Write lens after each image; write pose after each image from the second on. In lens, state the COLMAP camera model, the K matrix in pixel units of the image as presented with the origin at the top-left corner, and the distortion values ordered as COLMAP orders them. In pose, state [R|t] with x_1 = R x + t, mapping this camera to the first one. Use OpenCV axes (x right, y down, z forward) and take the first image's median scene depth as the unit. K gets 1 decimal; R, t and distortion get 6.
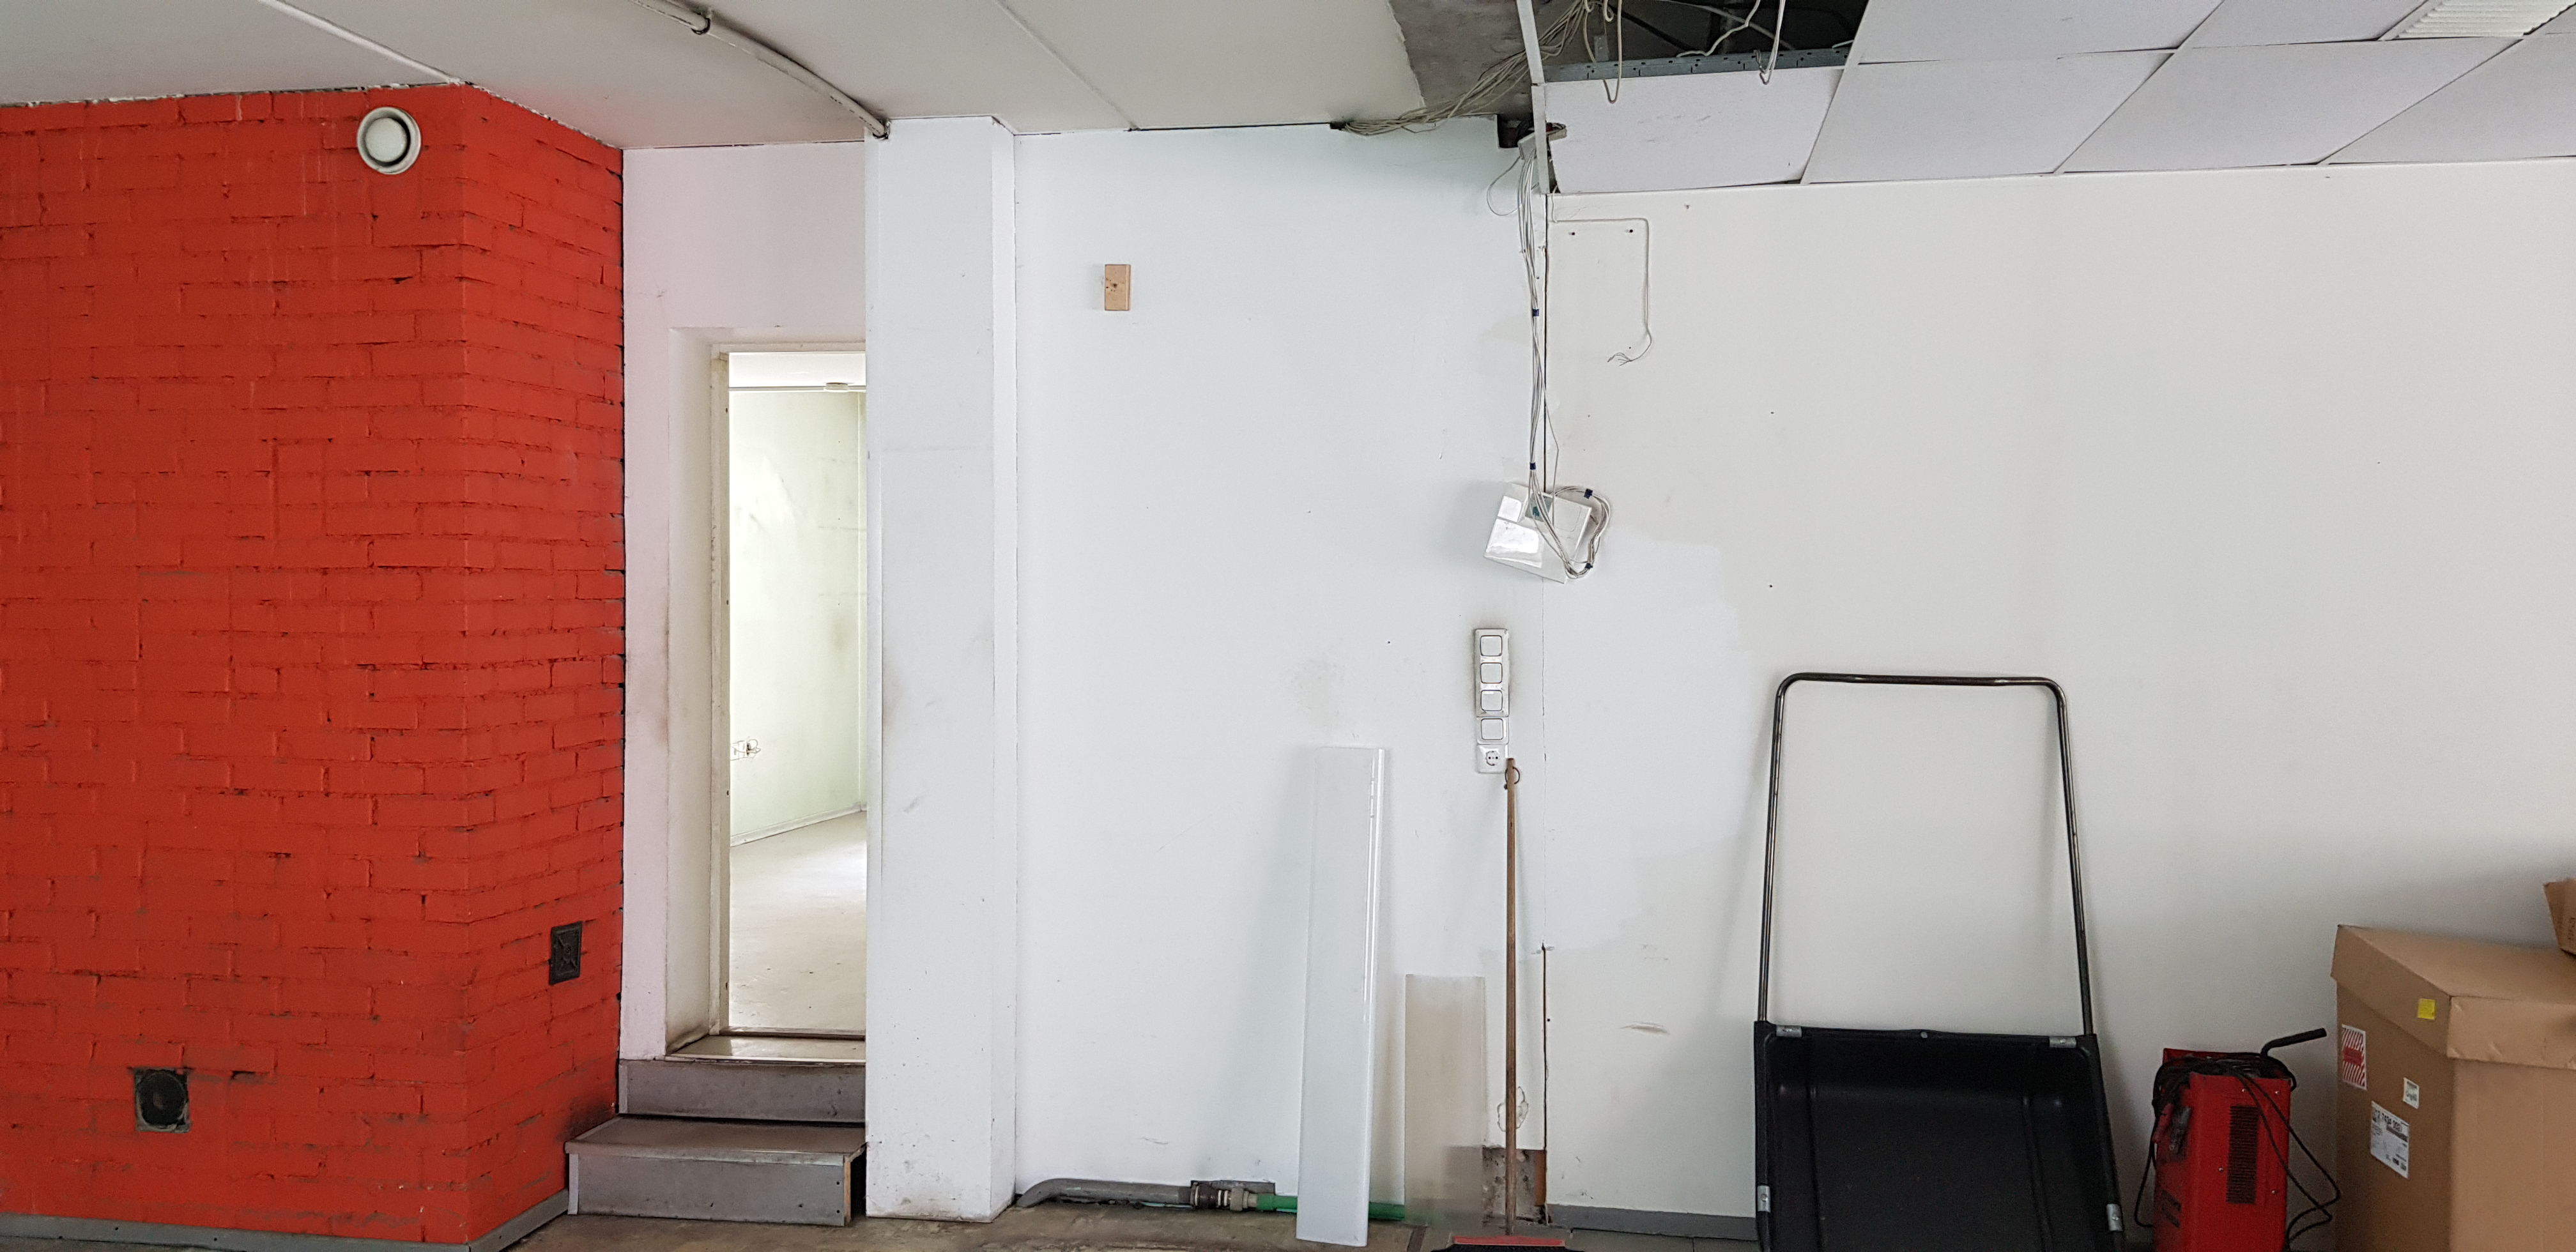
lens RADIAL K [[2065.0, 0, 1288.0], [0, 2065.0, 626.0], [0, 0, 1]] dist [-0.004580, -0.006703]
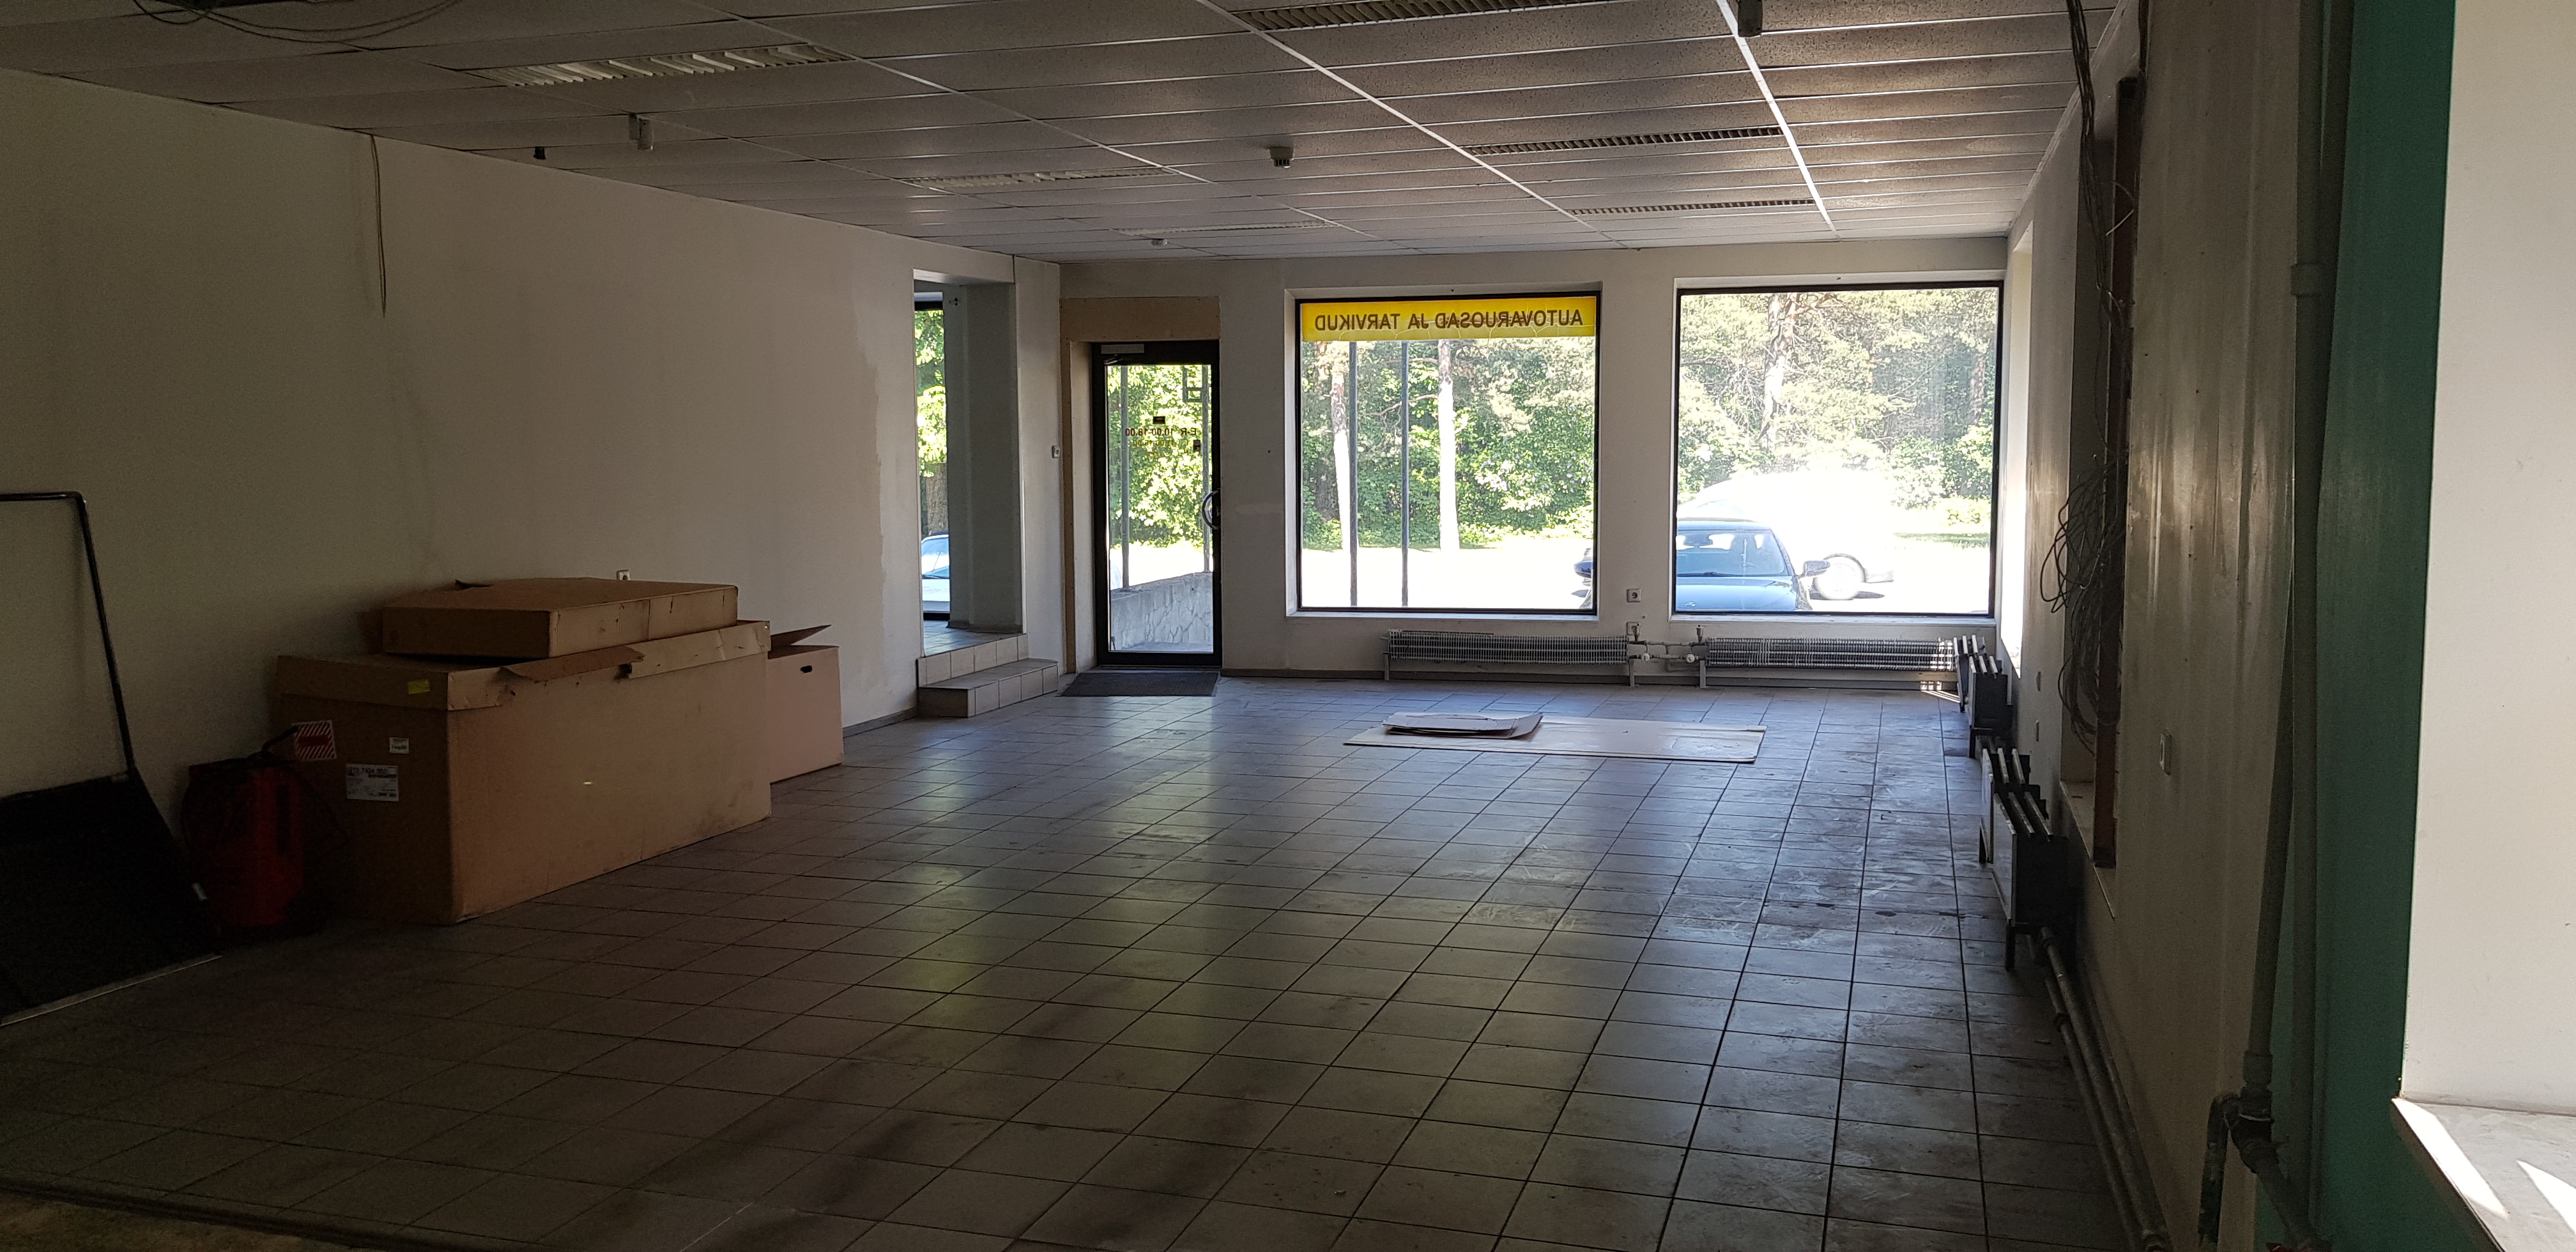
lens RADIAL K [[2065.0, 0, 1288.0], [0, 2065.0, 626.0], [0, 0, 1]] dist [-0.004580, -0.006703]
pose [[0.129379, -0.102741, 0.986258, -0.774922], [0.028493, 0.994592, 0.099872, 0.002701], [-0.991186, 0.015180, 0.131607, 0.118755]]
